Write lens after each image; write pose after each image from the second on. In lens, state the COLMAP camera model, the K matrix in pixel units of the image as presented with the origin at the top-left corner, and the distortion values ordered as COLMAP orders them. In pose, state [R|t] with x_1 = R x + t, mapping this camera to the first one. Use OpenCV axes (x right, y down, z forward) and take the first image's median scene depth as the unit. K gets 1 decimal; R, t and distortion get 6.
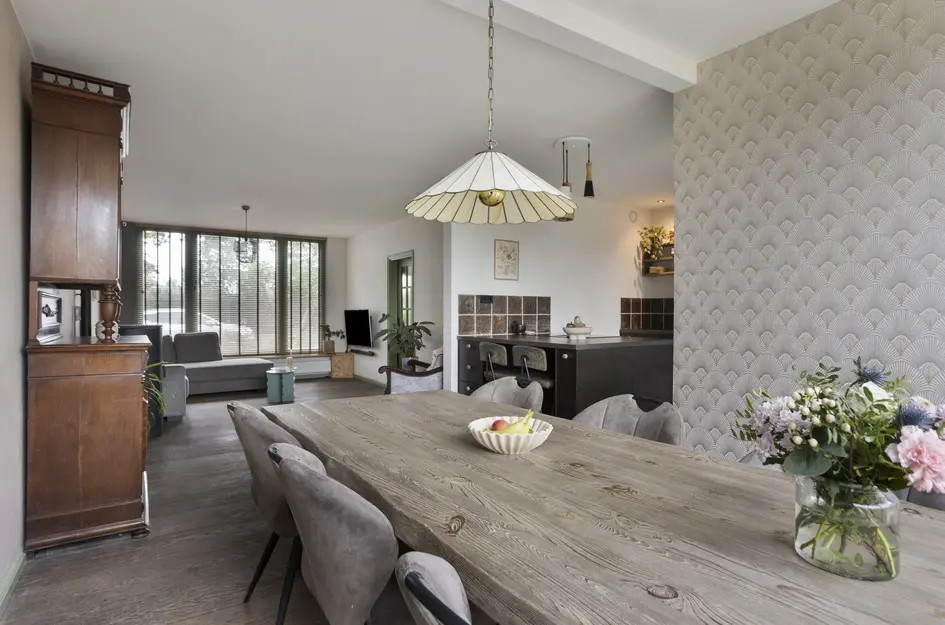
lens RADIAL K [[508.6, 0, 482.4], [0, 508.6, 316.5], [0, 0, 1]] dist [-0.039900, 0.022606]
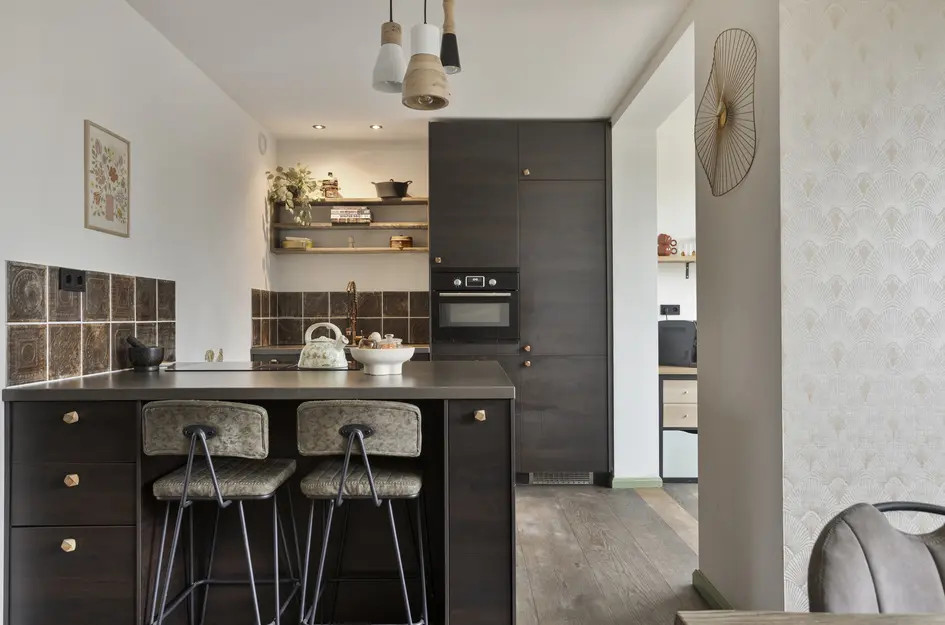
lens RADIAL K [[671.1, 0, 478.5], [0, 671.1, 313.3], [0, 0, 1]] dist [0.007058, 0.002724]
pose [[0.560453, -0.001236, 0.828185, -0.207168], [0.014238, 0.999865, -0.008143, -0.002200], [-0.828064, 0.016355, 0.560395, 0.450492]]
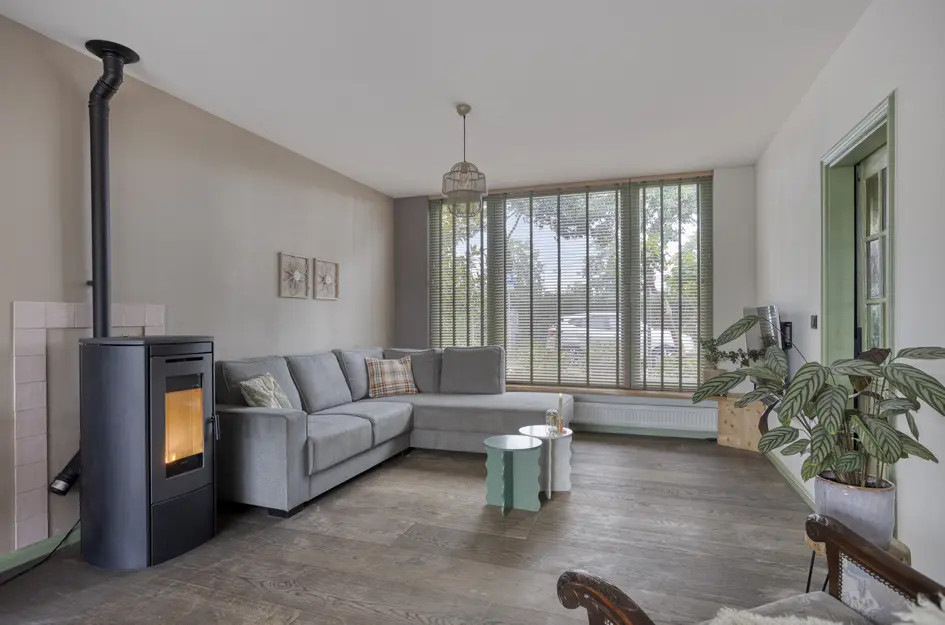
lens RADIAL K [[508.6, 0, 482.4], [0, 508.6, 316.5], [0, 0, 1]] dist [-0.039900, 0.022606]
pose [[0.591571, -0.004506, -0.806240, -0.050090], [-0.002421, 0.999970, -0.007364, -0.002165], [0.806249, 0.006308, 0.591542, 0.804834]]
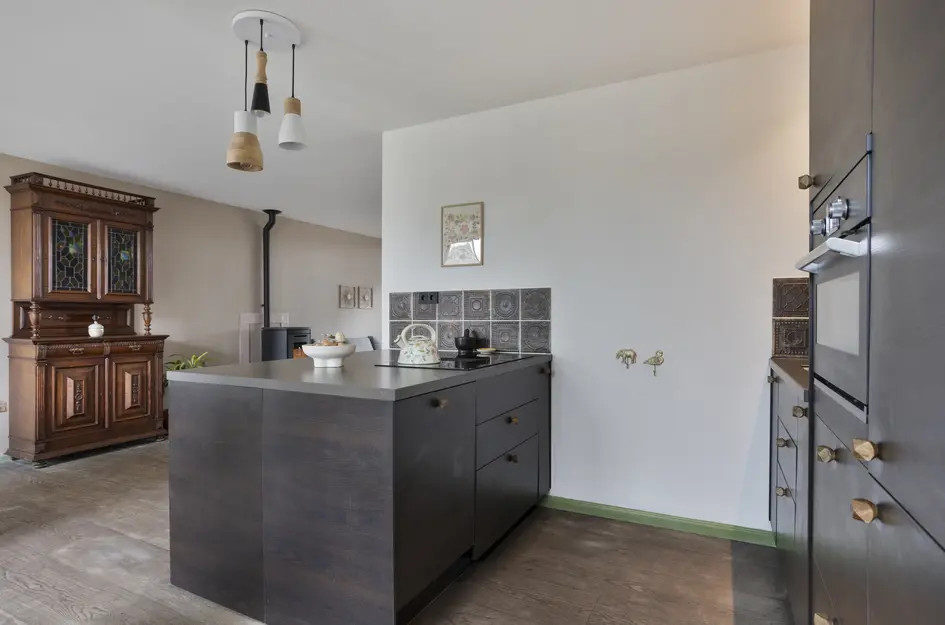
lens RADIAL K [[505.0, 0, 472.5], [0, 505.0, 312.5], [0, 0, 1]] dist [-0.018373, 0.000377]
pose [[0.466778, -0.009963, -0.884319, 0.575911], [-0.000461, 0.999934, -0.011509, -0.006289], [0.884375, 0.005779, 0.466742, 0.675898]]
